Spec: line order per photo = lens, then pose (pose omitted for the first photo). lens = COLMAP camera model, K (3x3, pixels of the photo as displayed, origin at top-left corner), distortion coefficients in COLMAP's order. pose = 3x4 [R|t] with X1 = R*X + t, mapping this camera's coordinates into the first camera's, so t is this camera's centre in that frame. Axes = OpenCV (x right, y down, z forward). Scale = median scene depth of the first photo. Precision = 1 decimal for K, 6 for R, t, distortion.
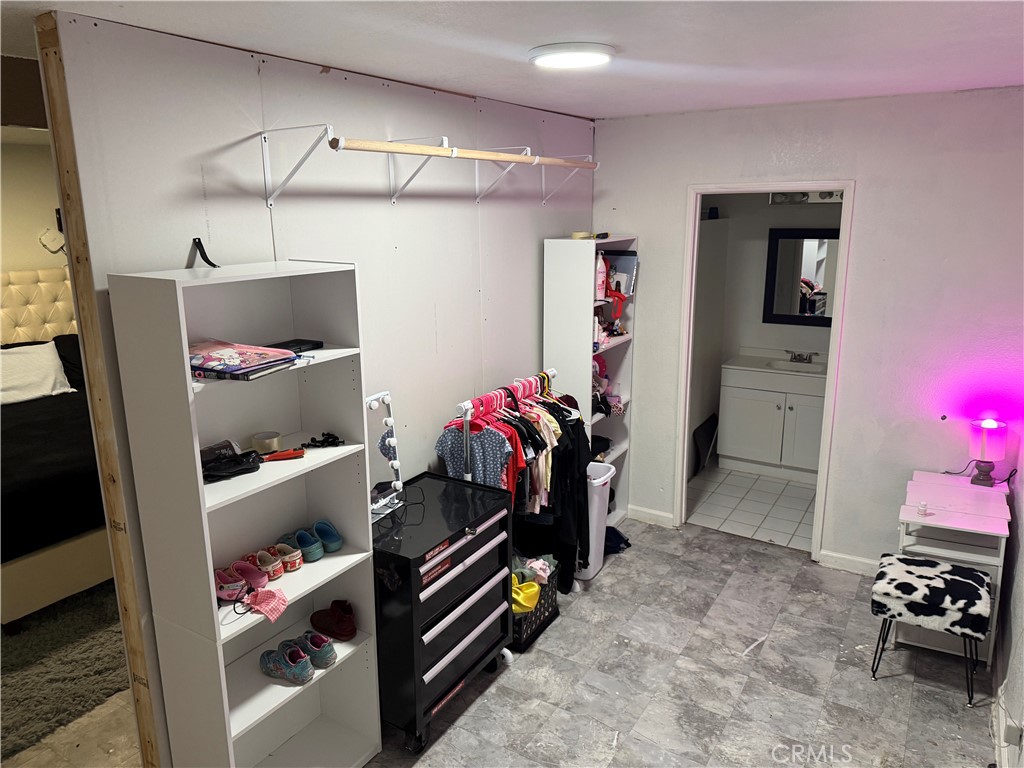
lens RADIAL K [[720.9, 0, 510.0], [0, 720.9, 382.3], [0, 0, 1]] dist [0.068822, -0.093480]
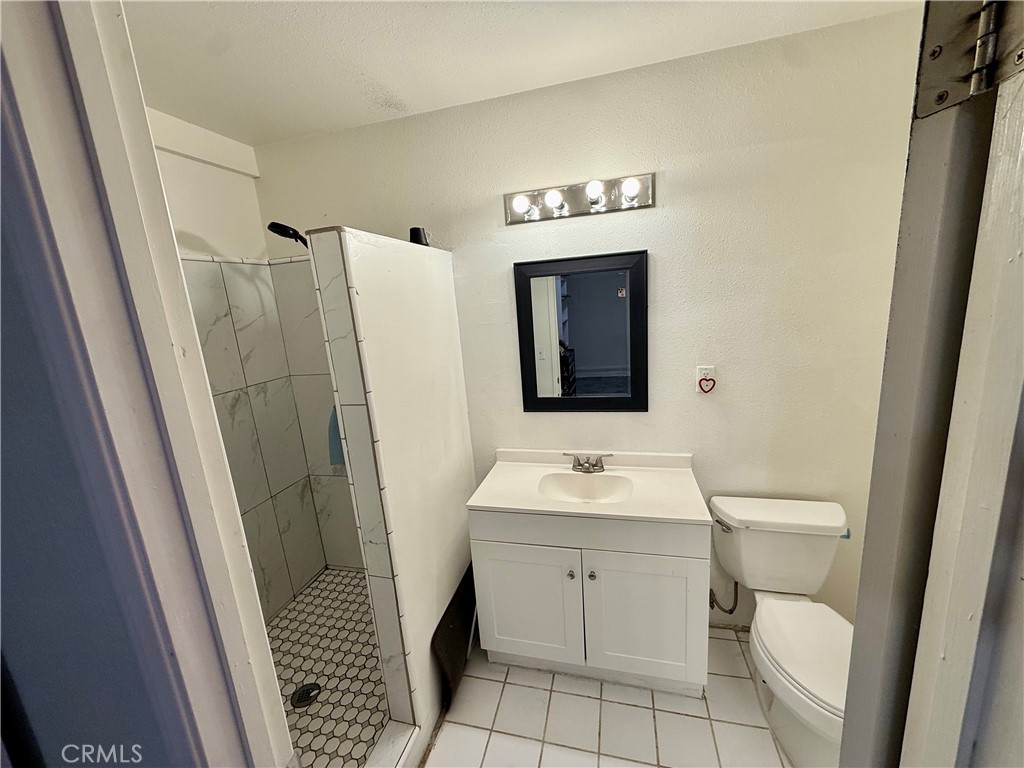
lens RADIAL K [[410.3, 0, 515.7], [0, 410.3, 386.7], [0, 0, 1]] dist [0.000645, -0.000033]
pose [[0.947782, -0.122100, 0.294621, 0.237704], [0.135071, 0.990545, -0.024004, -0.097358], [-0.288904, 0.062545, 0.955313, 0.655801]]
